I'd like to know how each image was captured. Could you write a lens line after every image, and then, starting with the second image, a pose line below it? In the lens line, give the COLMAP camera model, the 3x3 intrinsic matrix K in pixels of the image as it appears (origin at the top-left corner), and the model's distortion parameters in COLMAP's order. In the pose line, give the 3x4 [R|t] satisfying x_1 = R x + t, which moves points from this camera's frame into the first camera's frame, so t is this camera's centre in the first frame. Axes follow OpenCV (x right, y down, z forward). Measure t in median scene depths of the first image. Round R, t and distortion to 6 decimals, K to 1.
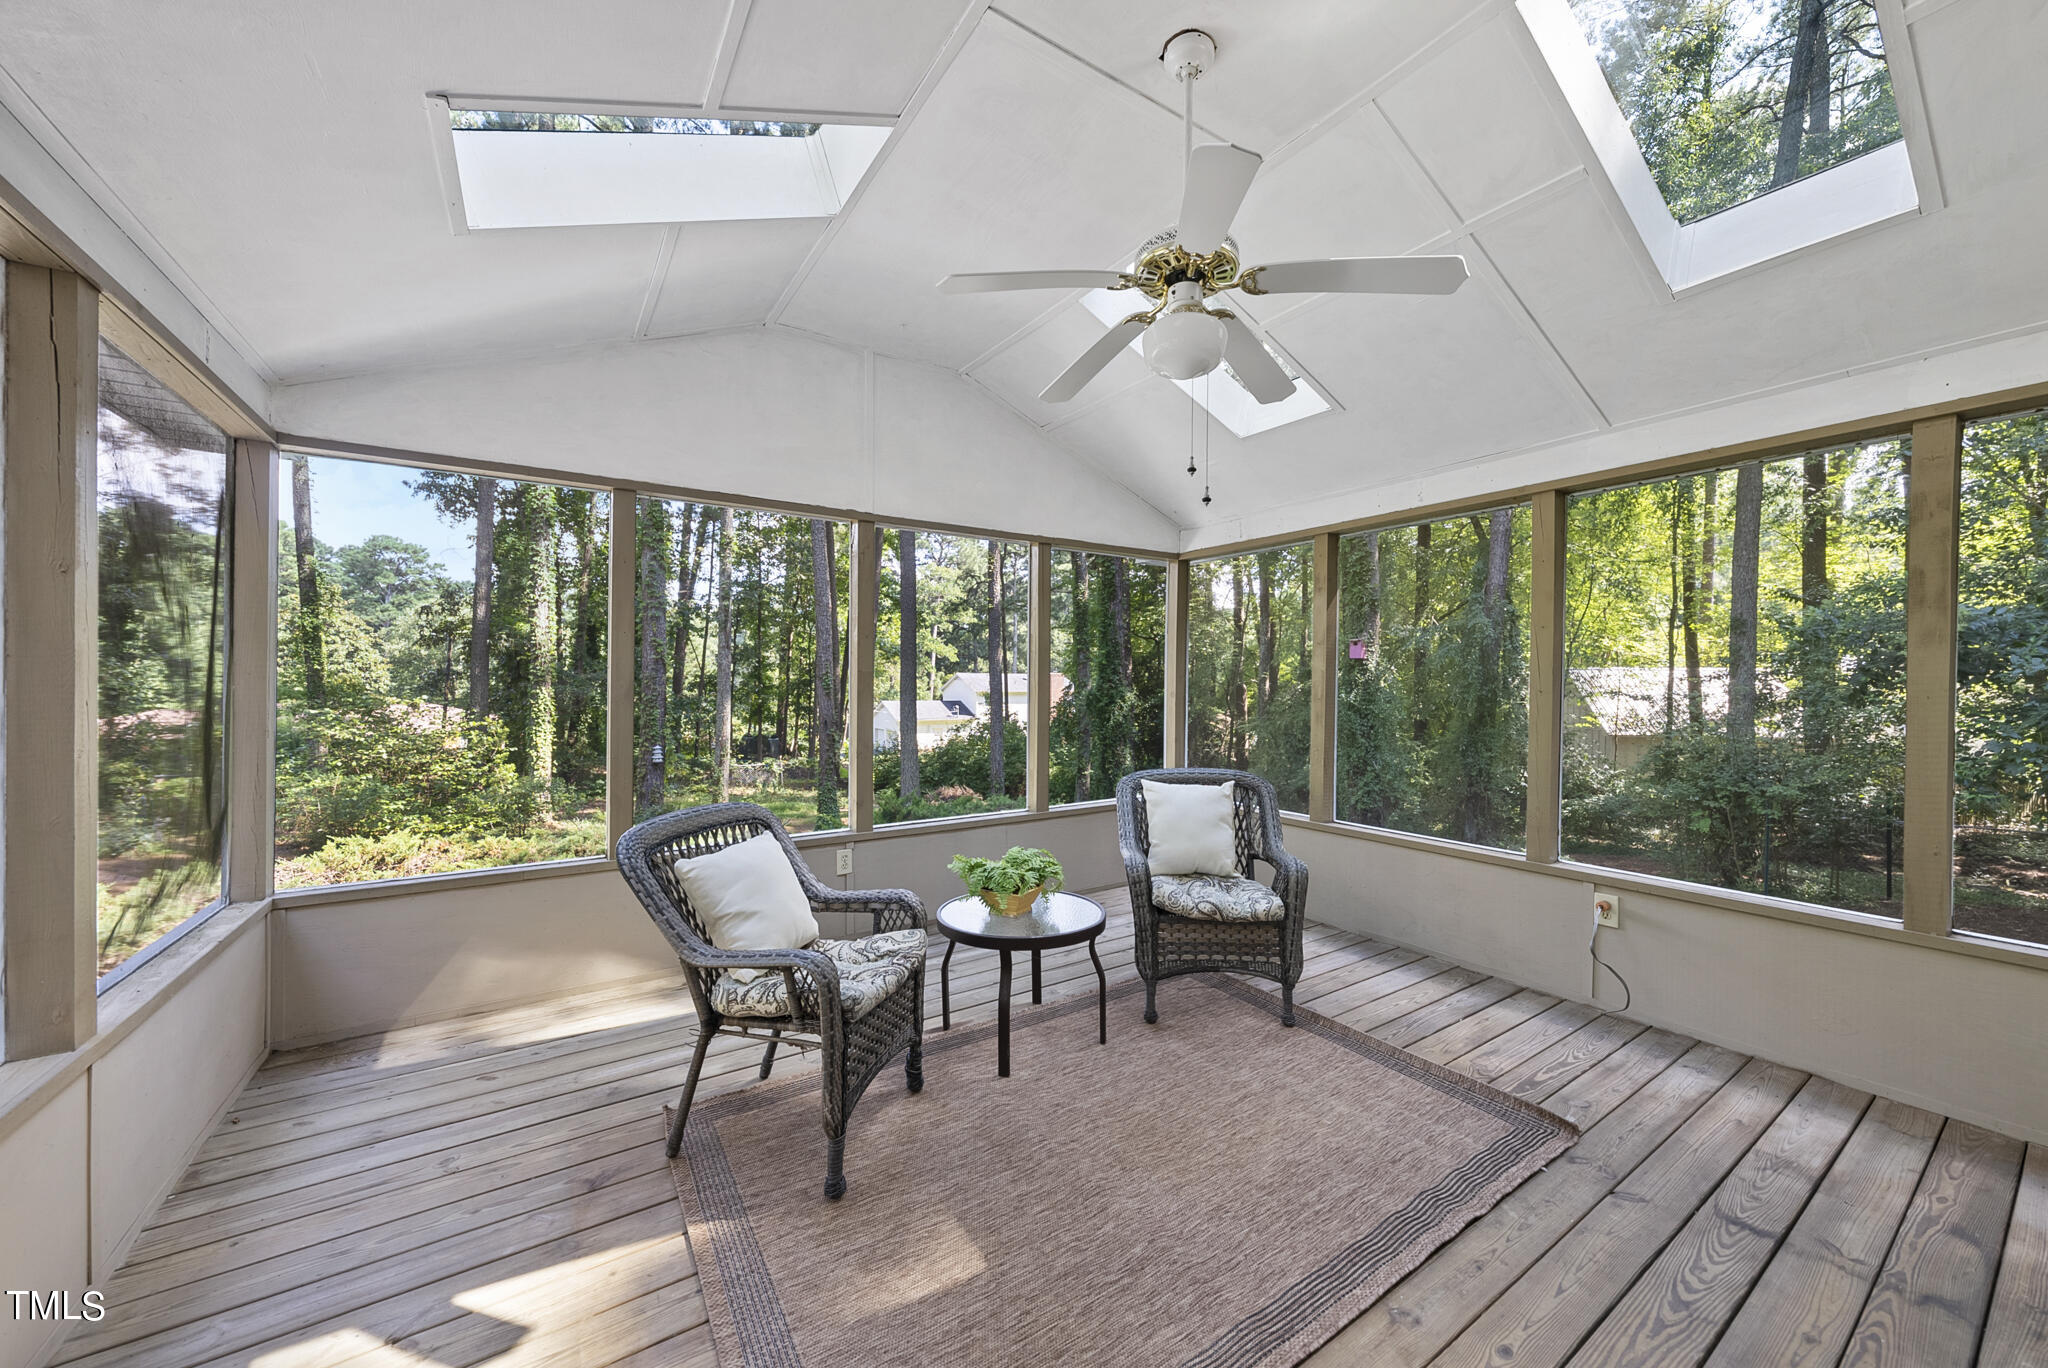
lens RADIAL K [[740.1, 0, 1024.0], [0, 740.1, 684.0], [0, 0, 1]] dist [-0.002042, 0.000269]
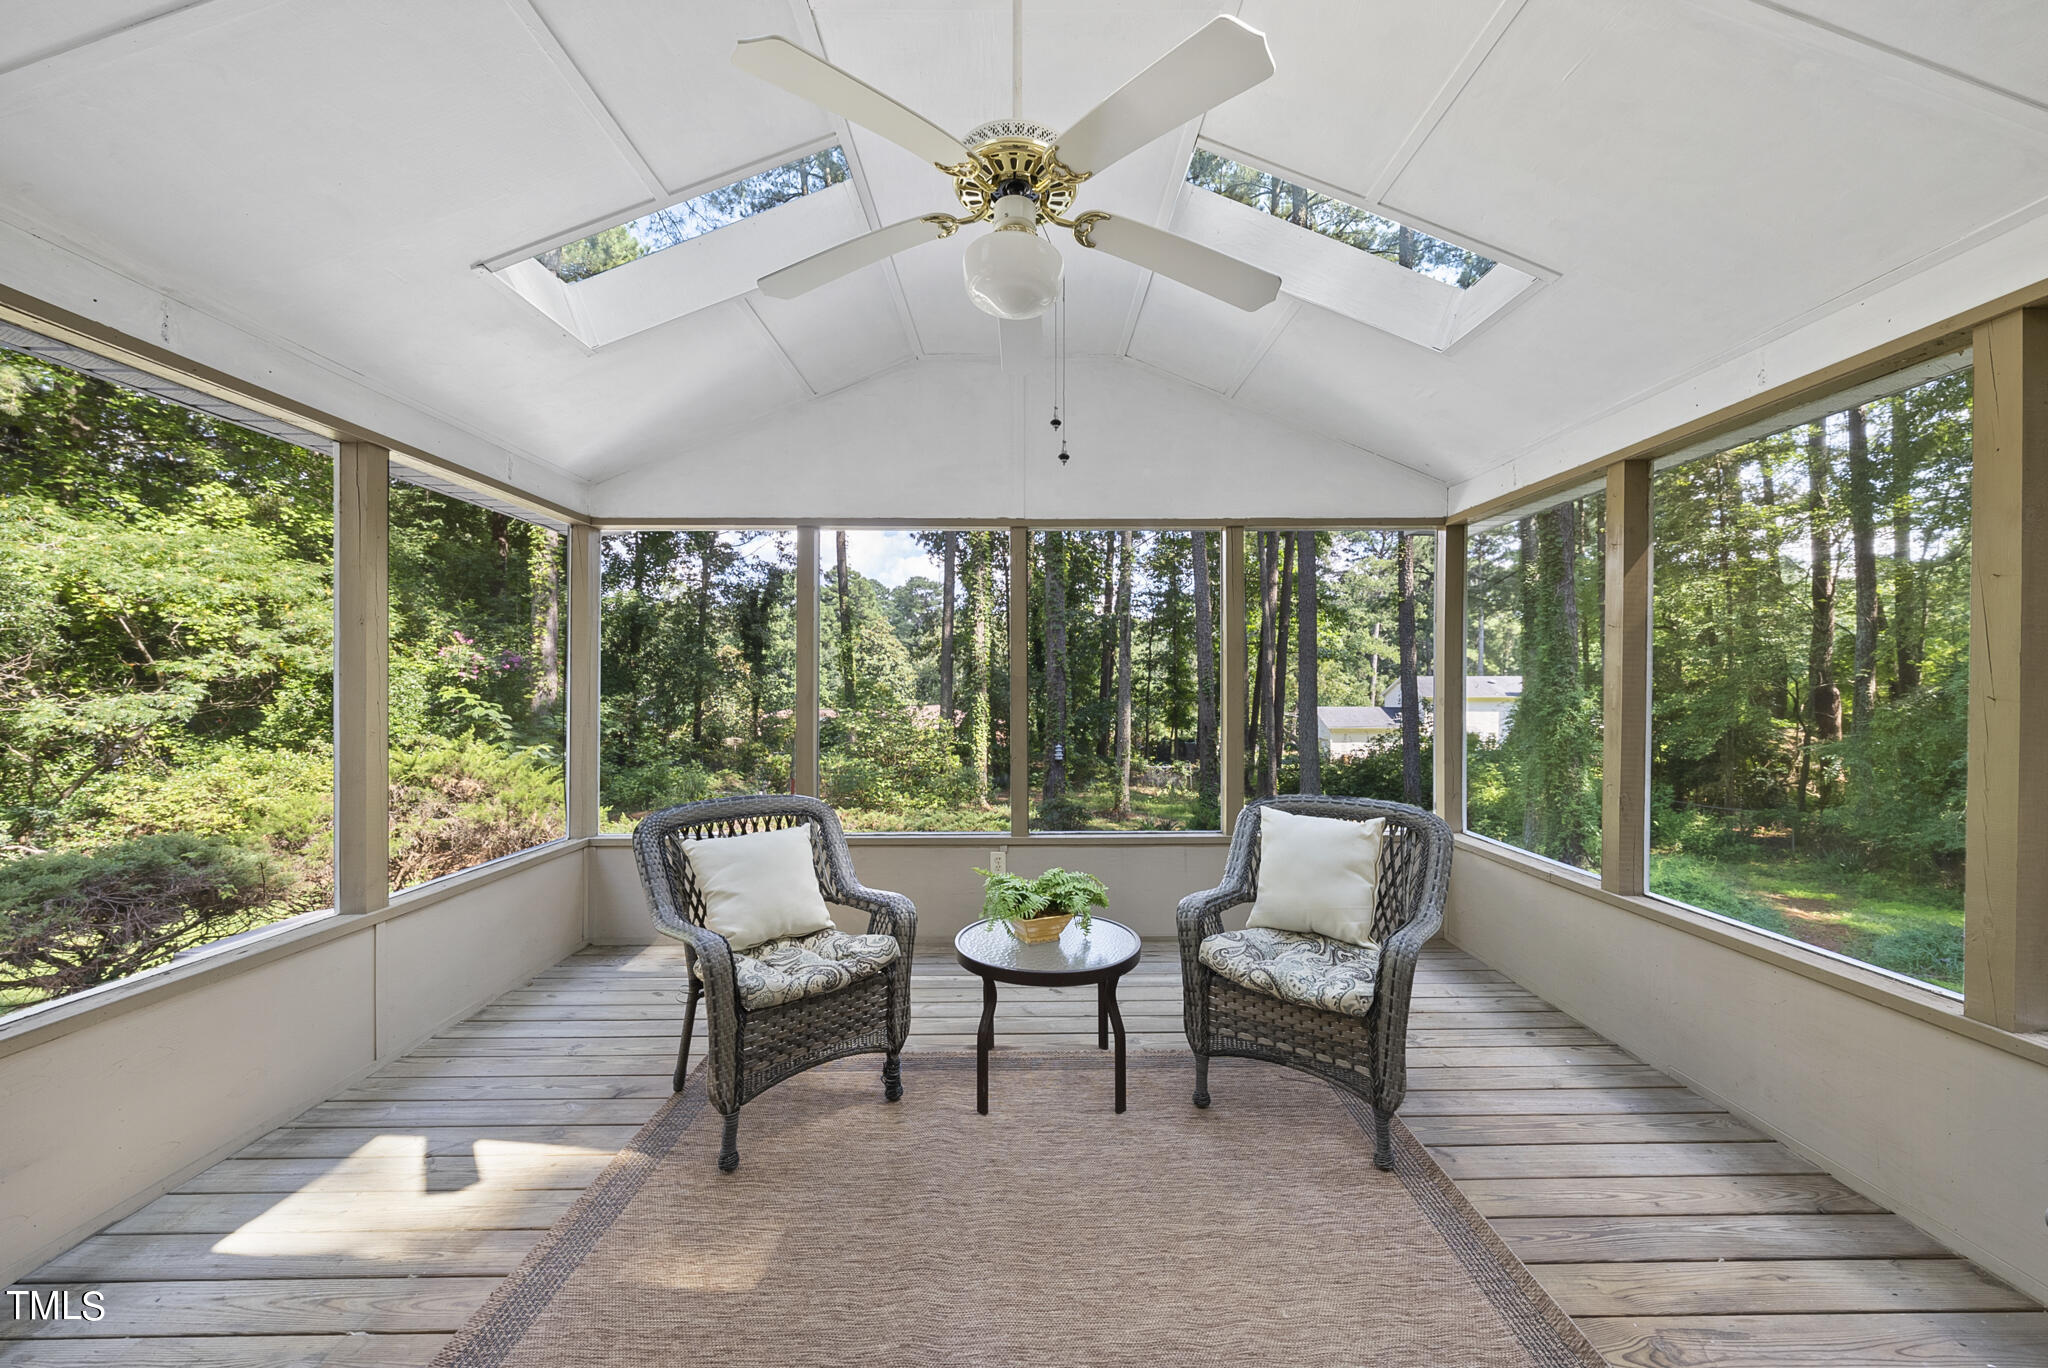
lens RADIAL K [[740.1, 0, 1024.0], [0, 740.1, 684.0], [0, 0, 1]] dist [-0.002042, 0.000269]
pose [[0.844473, -0.006941, -0.535554, 0.433072], [0.003262, 0.999964, -0.007816, 0.001482], [0.535589, 0.004854, 0.844465, 0.205871]]
